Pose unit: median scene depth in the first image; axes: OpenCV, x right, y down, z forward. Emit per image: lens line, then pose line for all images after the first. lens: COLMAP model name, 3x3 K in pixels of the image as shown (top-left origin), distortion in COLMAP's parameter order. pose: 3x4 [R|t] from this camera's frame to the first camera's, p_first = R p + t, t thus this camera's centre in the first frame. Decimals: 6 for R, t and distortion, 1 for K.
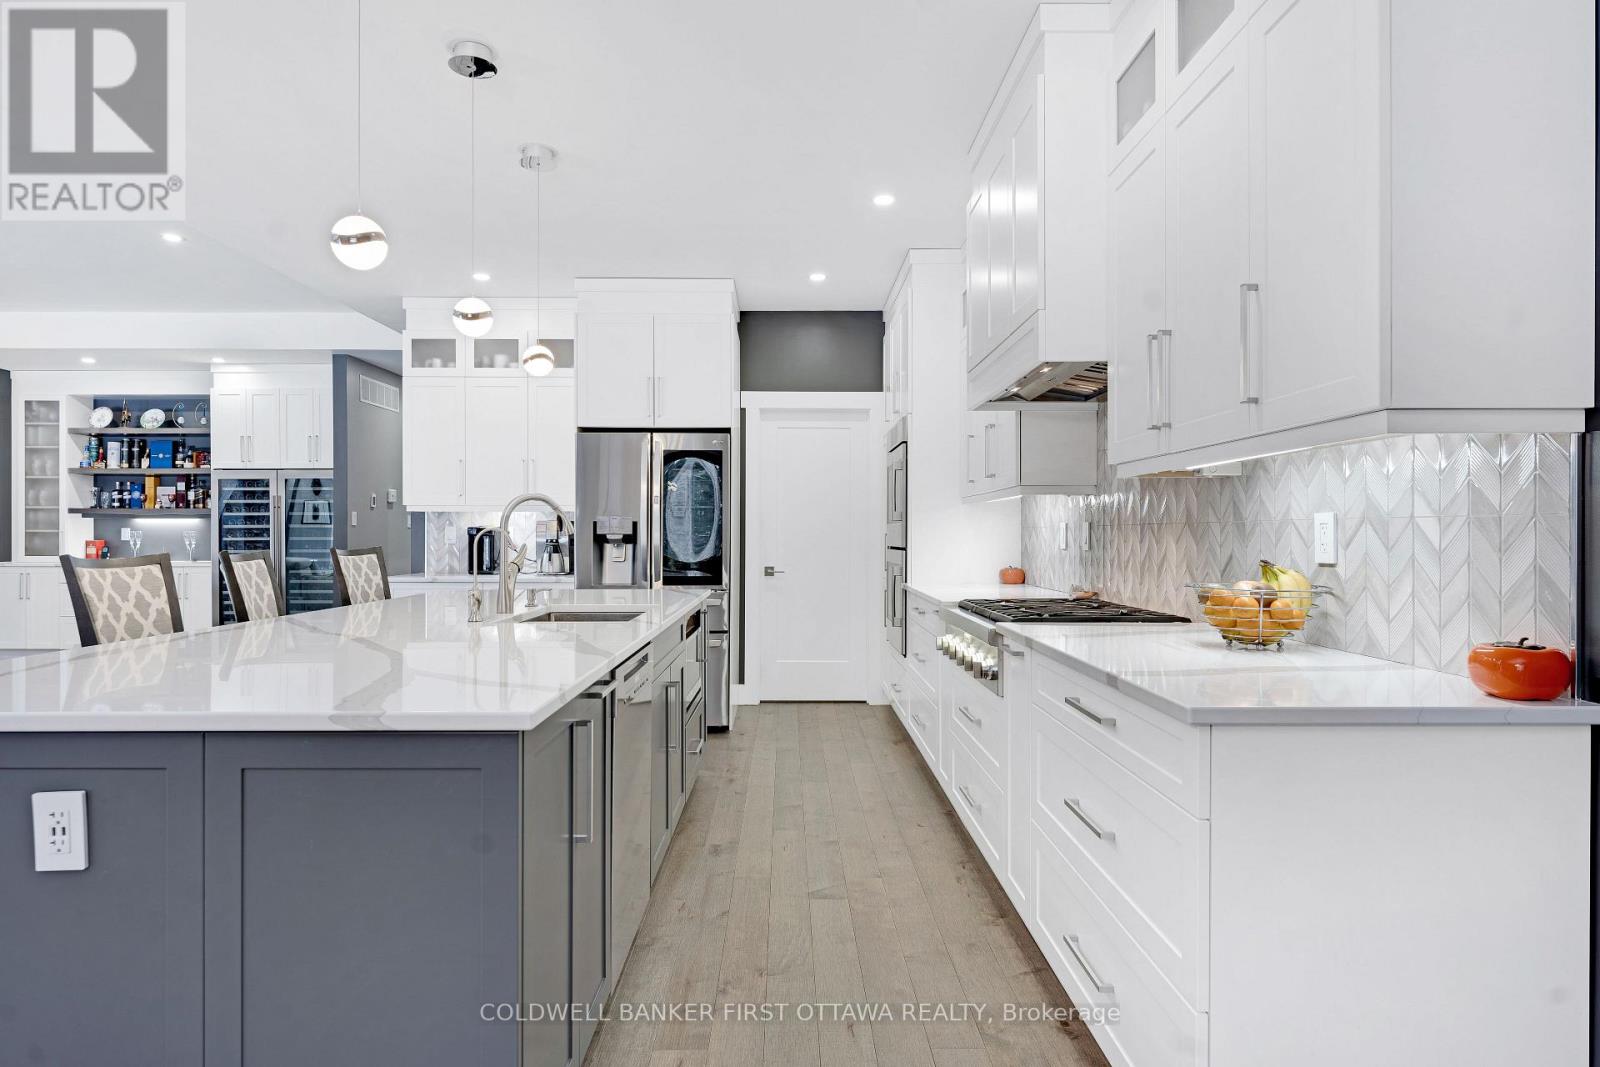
lens RADIAL K [[857.4, 0, 794.5], [0, 857.4, 545.7], [0, 0, 1]] dist [-0.001637, -0.000260]
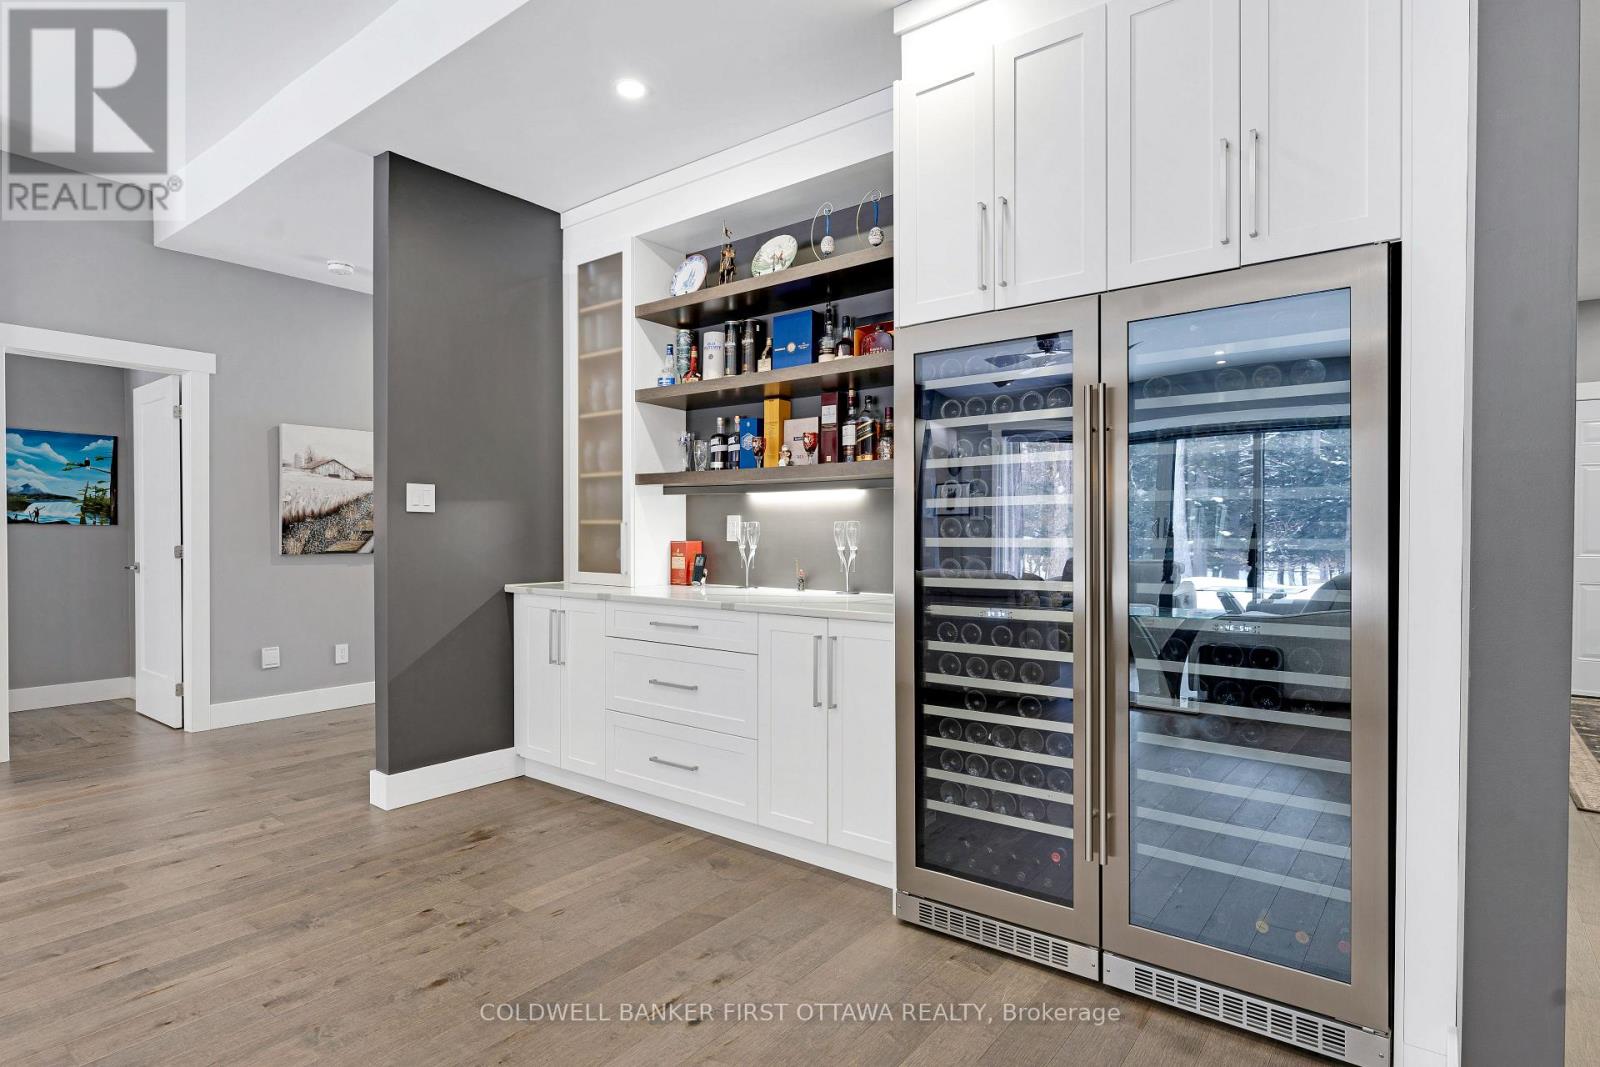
lens RADIAL K [[857.4, 0, 797.4], [0, 857.4, 533.4], [0, 0, 1]] dist [-0.001637, -0.000260]
pose [[0.785145, 0.000820, -0.619311, -0.467642], [-0.000232, 0.999999, 0.001030, -0.011113], [0.619311, -0.000665, 0.785145, 0.659937]]
